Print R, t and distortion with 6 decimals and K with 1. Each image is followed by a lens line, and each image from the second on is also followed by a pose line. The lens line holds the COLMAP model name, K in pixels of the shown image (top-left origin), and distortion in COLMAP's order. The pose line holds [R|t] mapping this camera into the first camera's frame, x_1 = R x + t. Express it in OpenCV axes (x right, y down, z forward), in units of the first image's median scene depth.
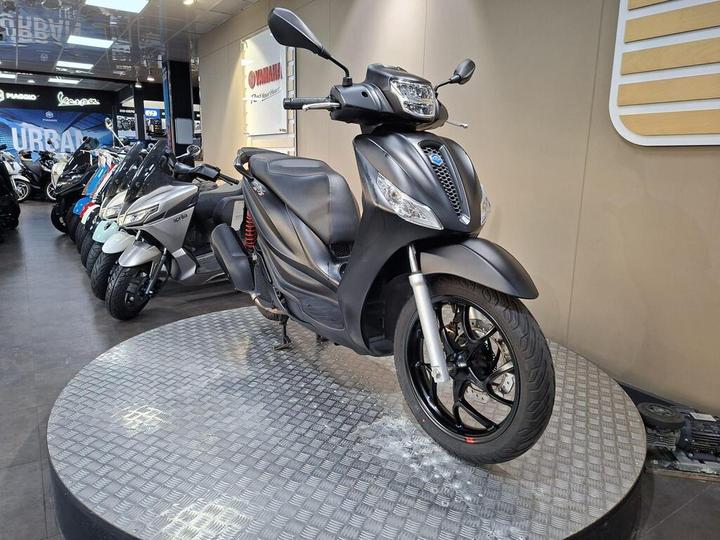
lens RADIAL K [[495.6, 0, 358.5], [0, 495.6, 264.5], [0, 0, 1]] dist [0.032381, -0.030677]
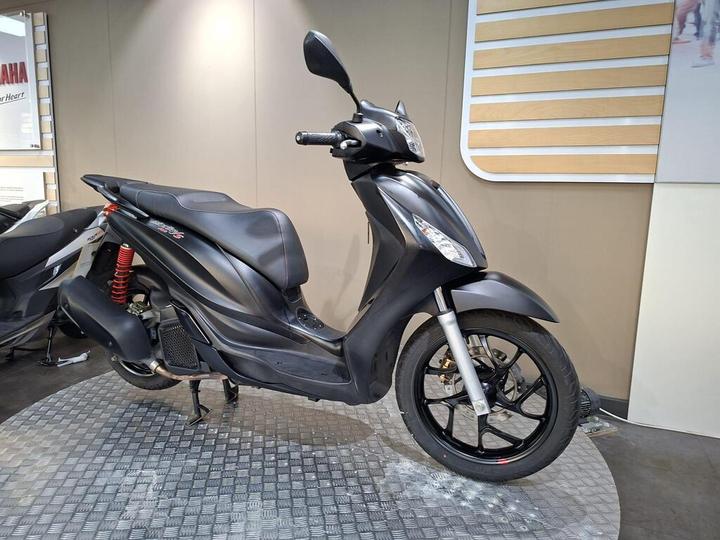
lens RADIAL K [[495.6, 0, 344.7], [0, 495.6, 266.2], [0, 0, 1]] dist [0.032381, -0.030677]
pose [[0.840175, -0.085216, 0.535579, -0.466683], [0.103562, 0.994614, -0.004206, -0.073174], [-0.532336, 0.058999, 0.844475, 0.199782]]
